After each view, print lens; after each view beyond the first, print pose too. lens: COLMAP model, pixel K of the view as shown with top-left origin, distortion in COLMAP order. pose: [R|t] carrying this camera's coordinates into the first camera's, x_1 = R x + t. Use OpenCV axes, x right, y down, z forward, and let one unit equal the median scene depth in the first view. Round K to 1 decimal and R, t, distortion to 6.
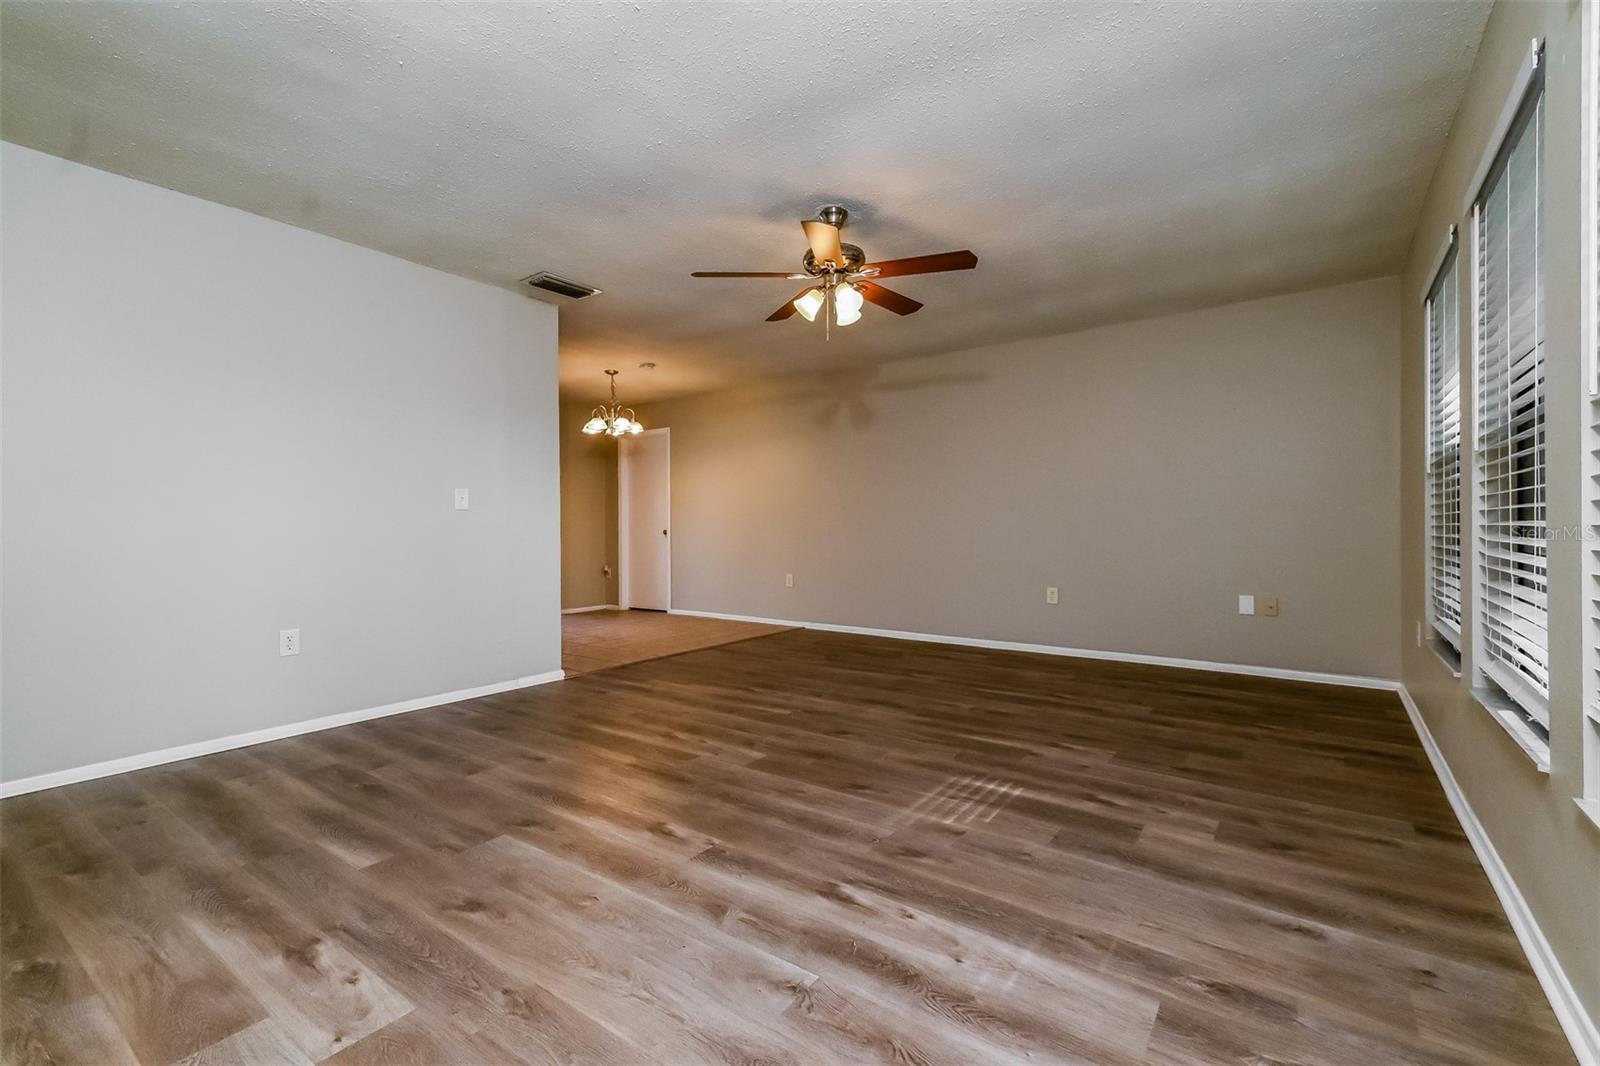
lens RADIAL K [[698.5, 0, 797.7], [0, 698.5, 549.4], [0, 0, 1]] dist [0.029570, -0.019674]
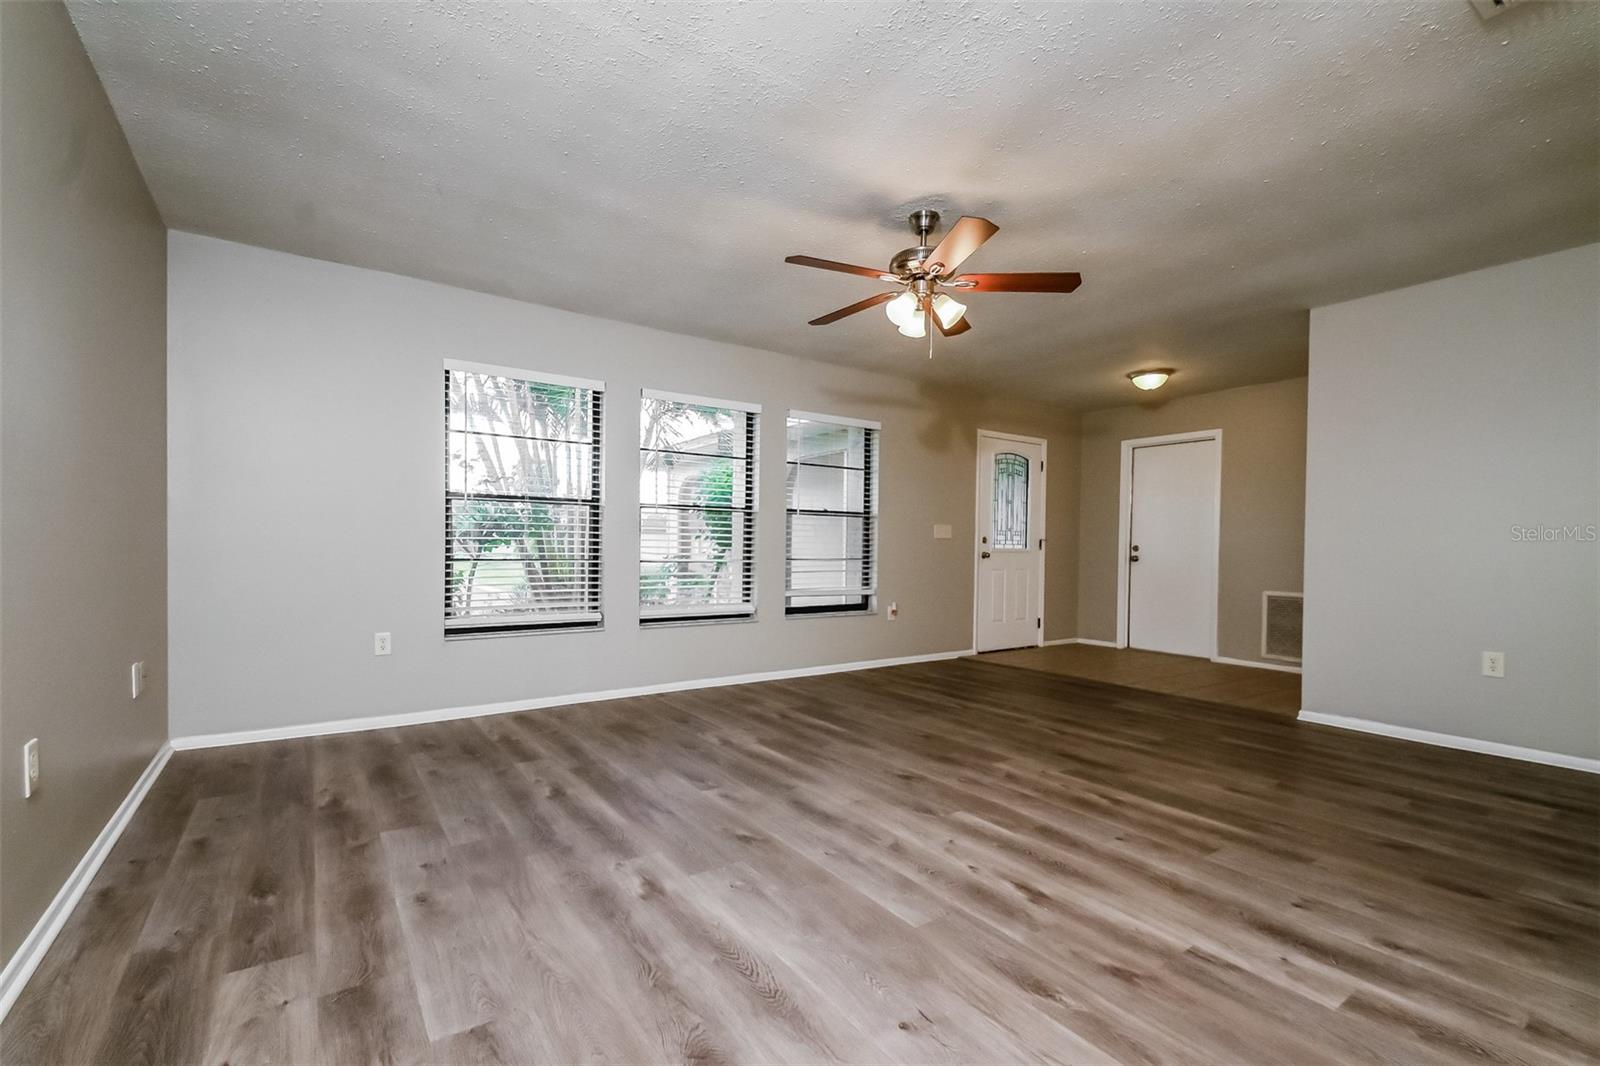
lens RADIAL K [[698.5, 0, 797.7], [0, 698.5, 549.4], [0, 0, 1]] dist [0.029570, -0.019674]
pose [[-0.947155, -0.005266, 0.320734, -0.100596], [0.006730, 0.999319, 0.036279, -0.072375], [-0.320707, 0.036521, -0.946474, 2.041921]]
